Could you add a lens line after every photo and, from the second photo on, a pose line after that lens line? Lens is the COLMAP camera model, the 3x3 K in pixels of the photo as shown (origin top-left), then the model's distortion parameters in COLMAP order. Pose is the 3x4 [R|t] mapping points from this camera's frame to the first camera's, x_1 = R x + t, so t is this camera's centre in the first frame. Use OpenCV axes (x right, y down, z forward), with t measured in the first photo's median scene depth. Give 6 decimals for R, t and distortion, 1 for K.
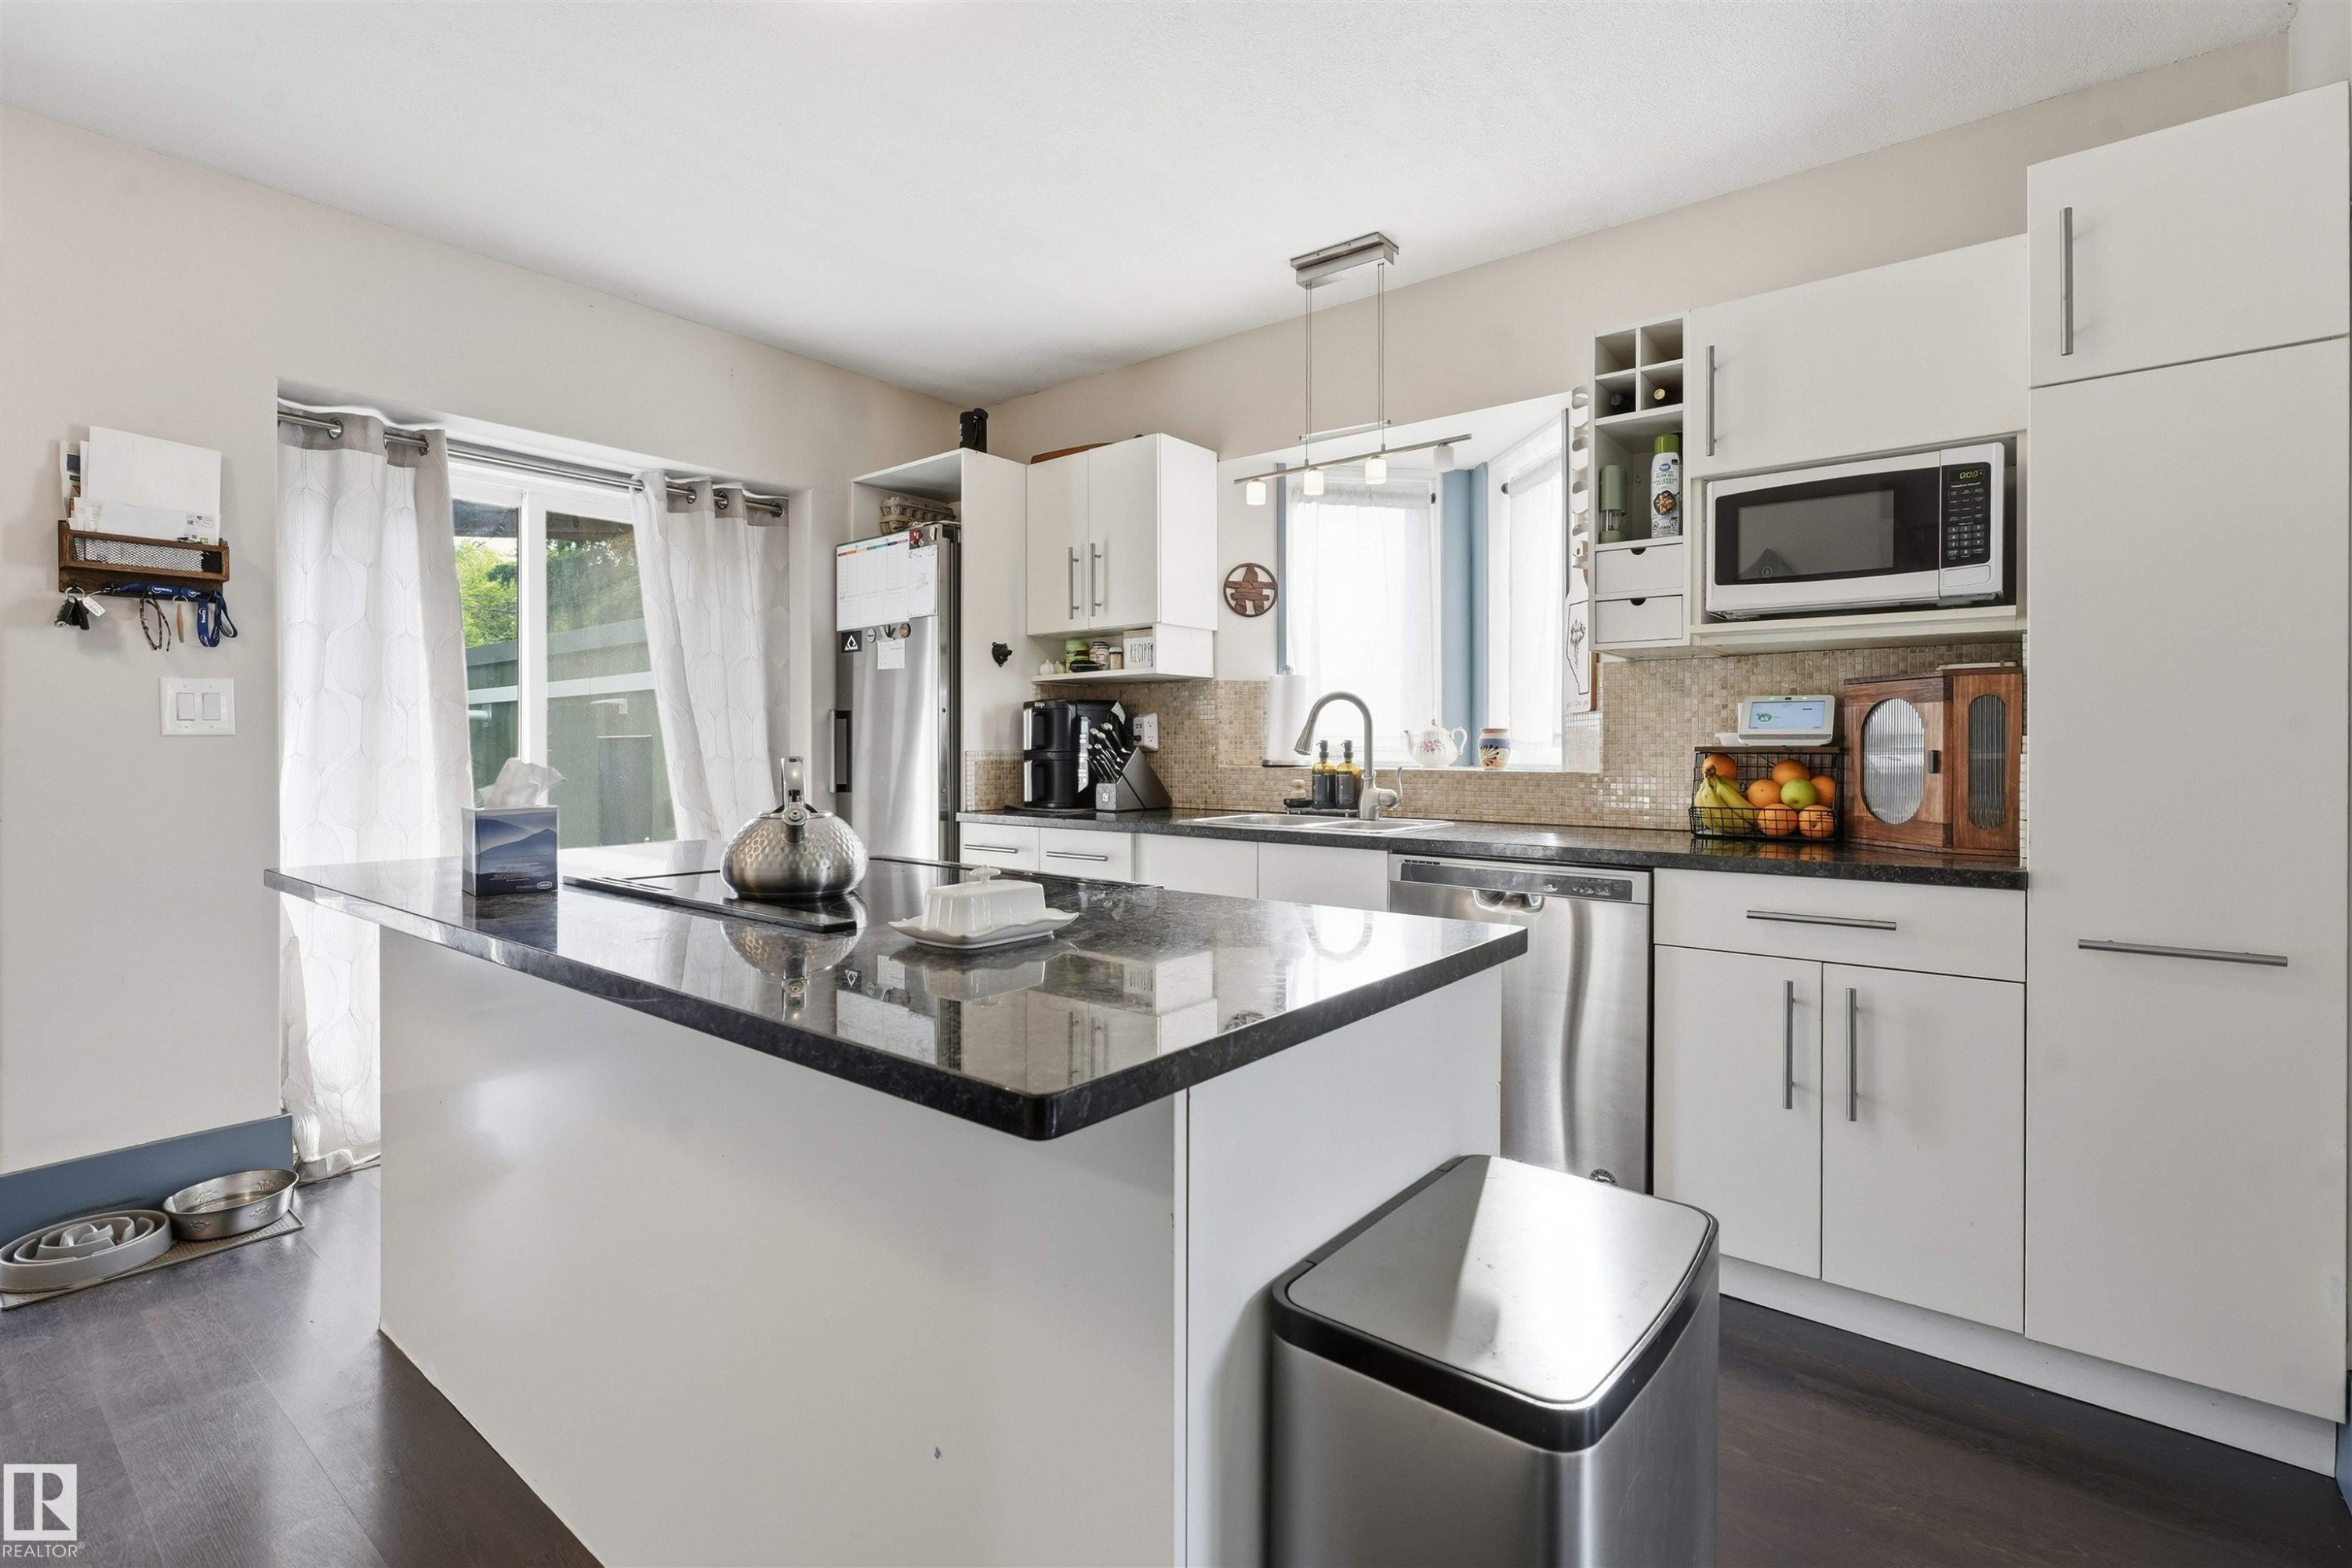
lens RADIAL K [[1125.4, 0, 1169.8], [0, 1125.4, 769.8], [0, 0, 1]] dist [-0.017165, 0.008411]
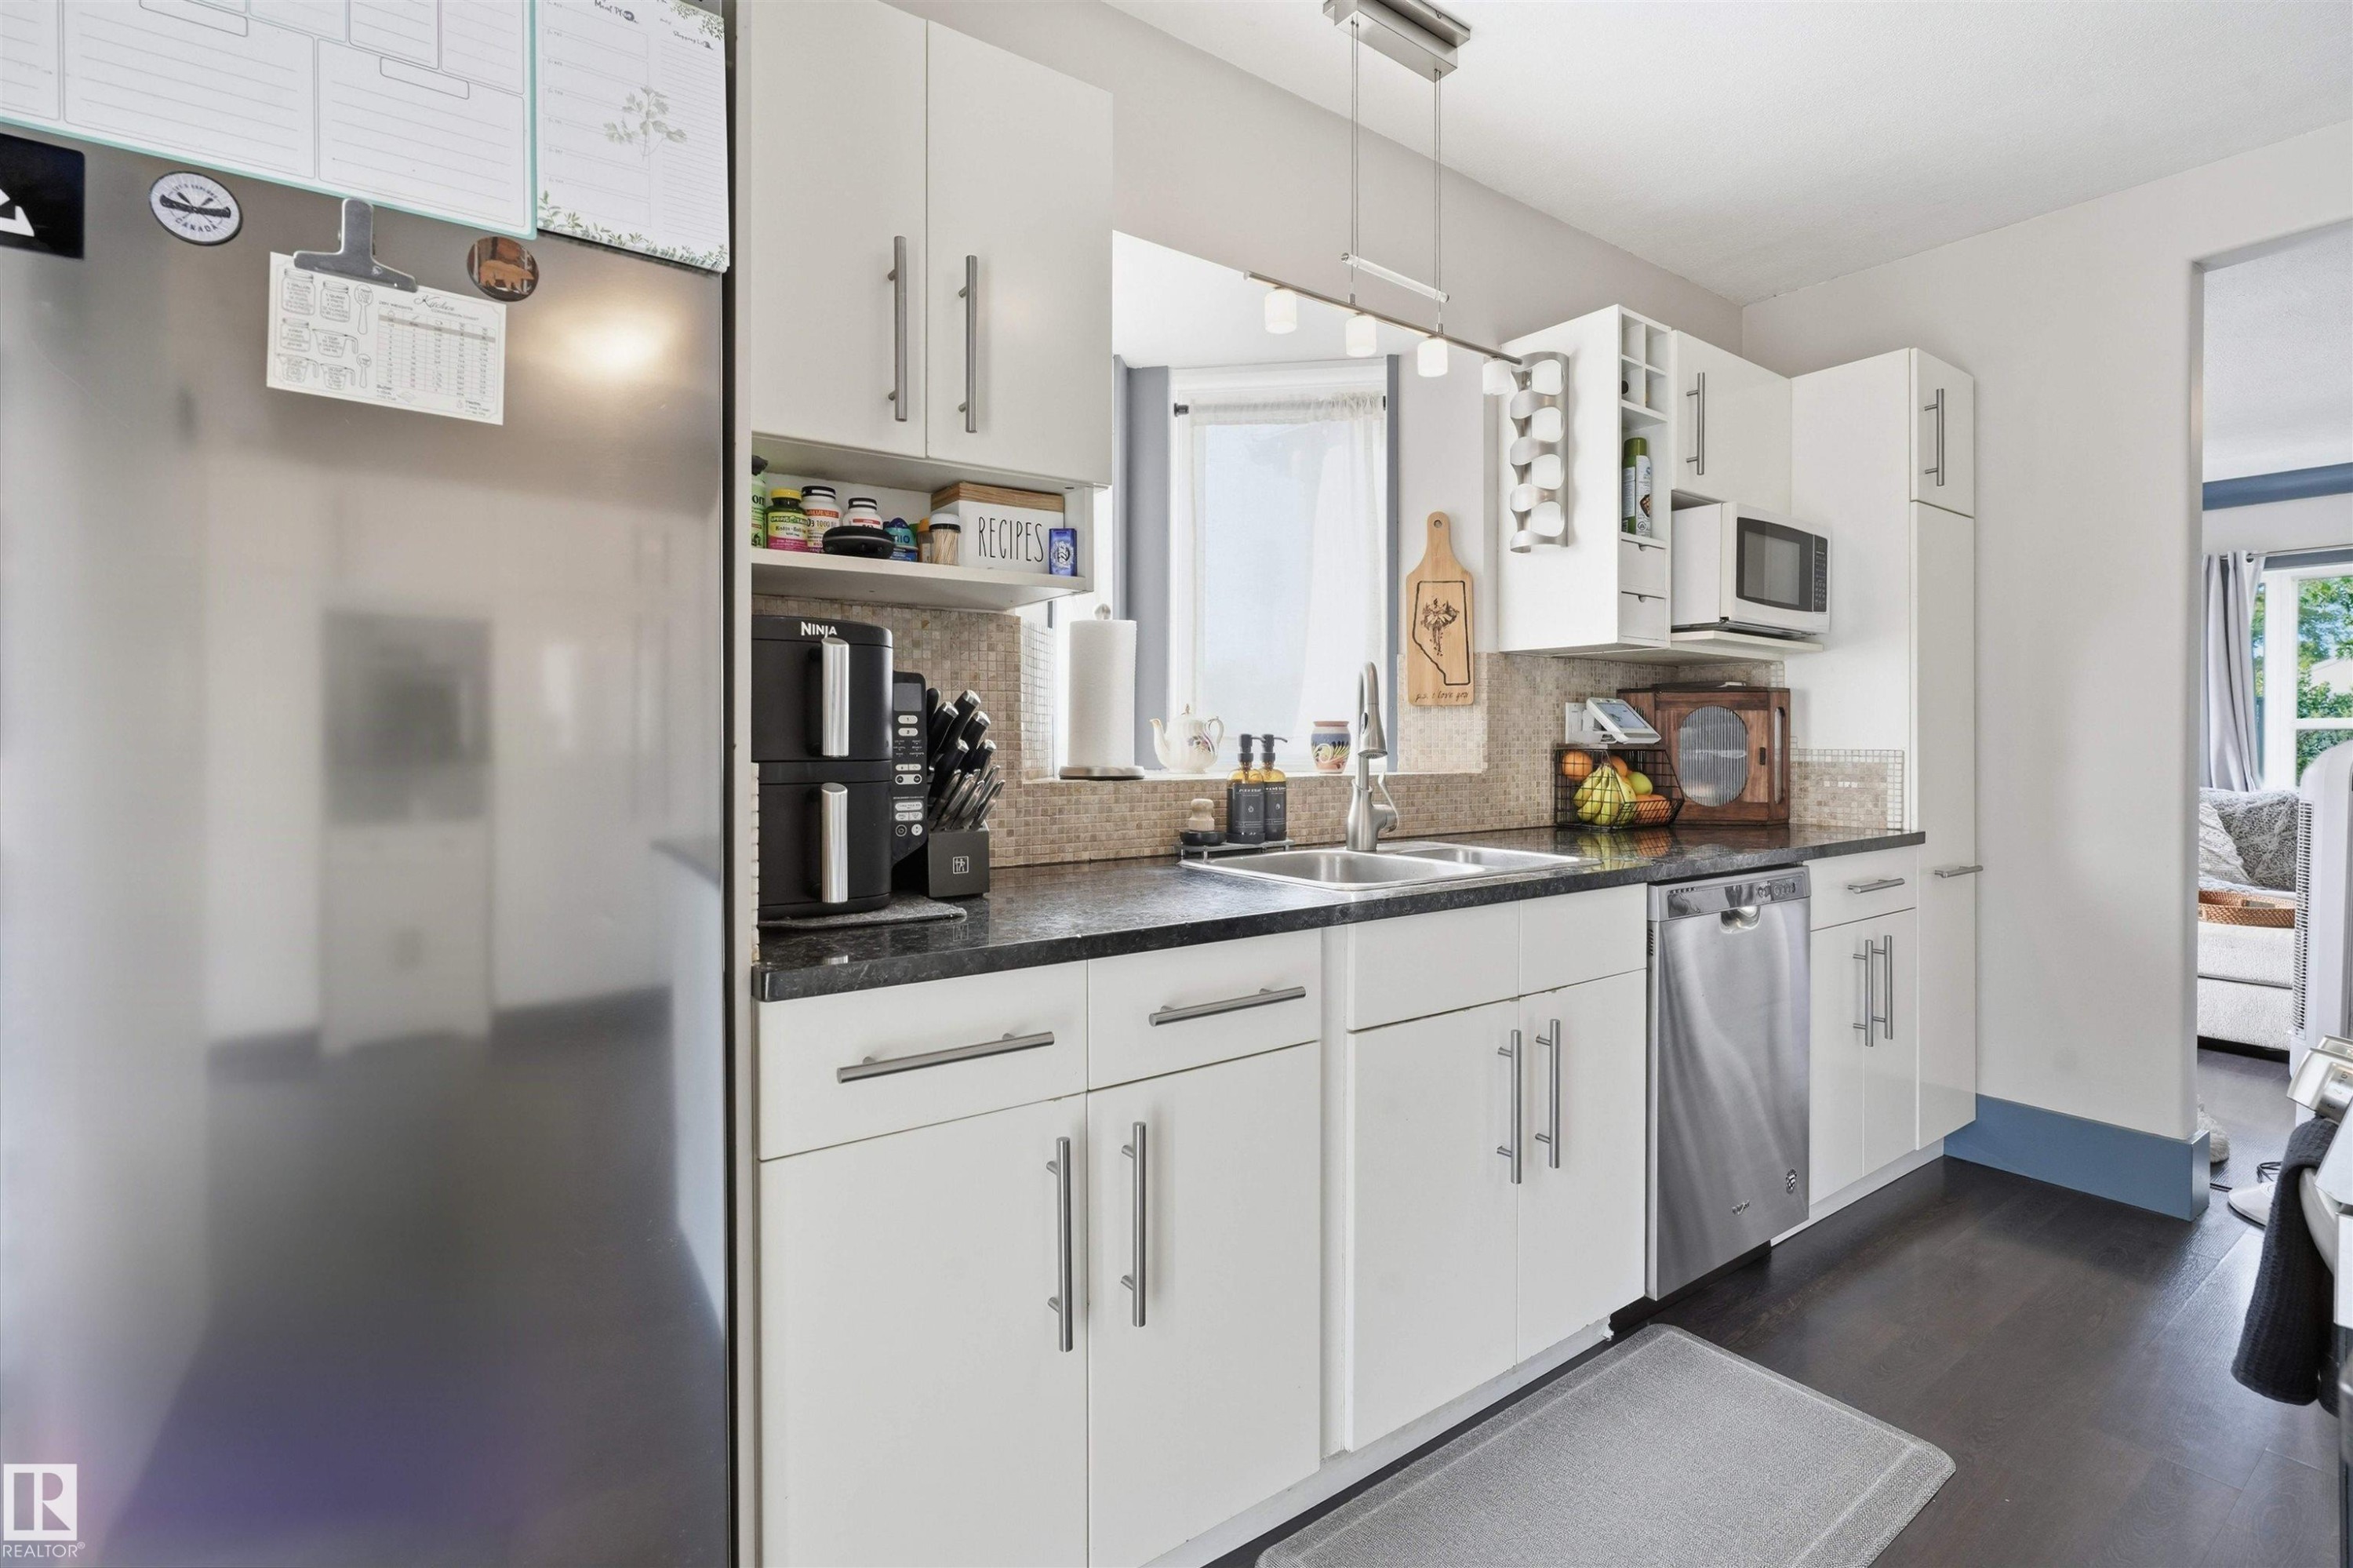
lens RADIAL K [[1096.0, 0, 1178.2], [0, 1096.0, 735.9], [0, 0, 1]] dist [-0.005426, 0.000618]
pose [[0.251623, 0.004232, 0.967816, -0.508117], [0.018053, 0.999796, -0.009066, -0.022190], [-0.967657, 0.019753, 0.251495, 0.952719]]
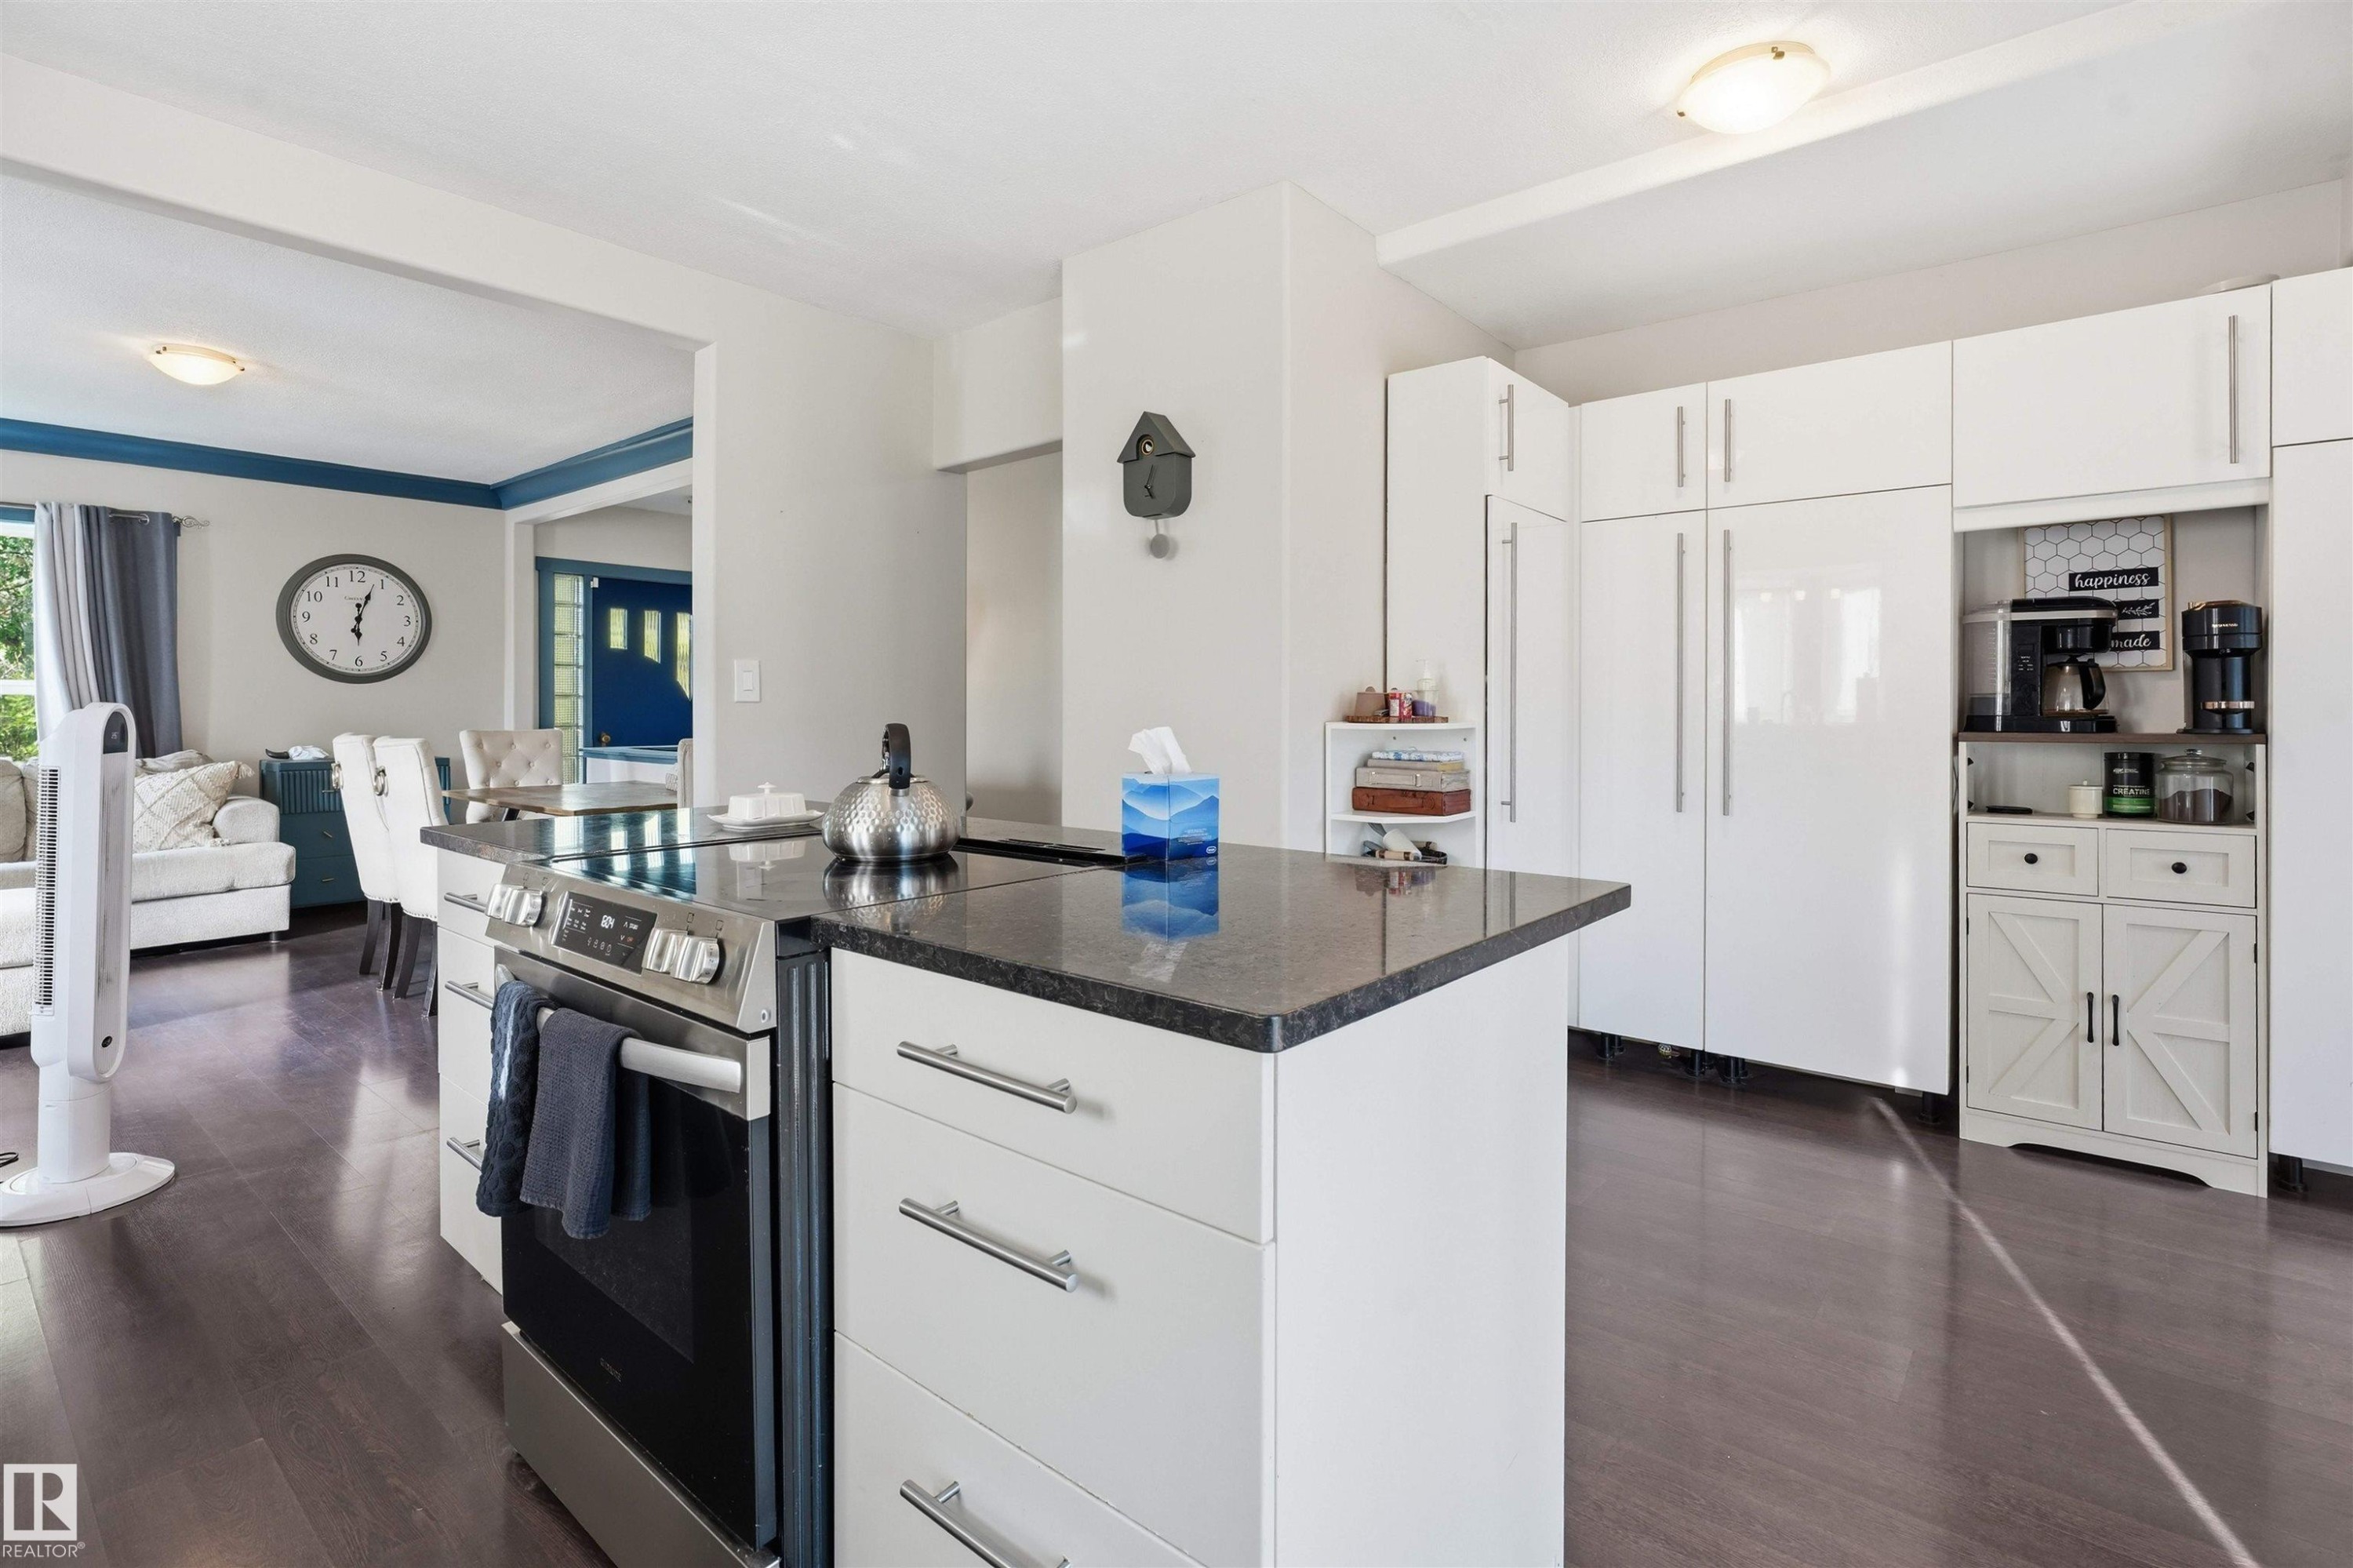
lens RADIAL K [[1113.7, 0, 1182.3], [0, 1113.7, 713.3], [0, 0, 1]] dist [-0.009110, 0.000030]
pose [[-0.999782, -0.000751, 0.020873, -0.338457], [-0.000198, 0.999649, 0.026501, -0.025298], [-0.020885, 0.026491, -0.999431, 1.116924]]
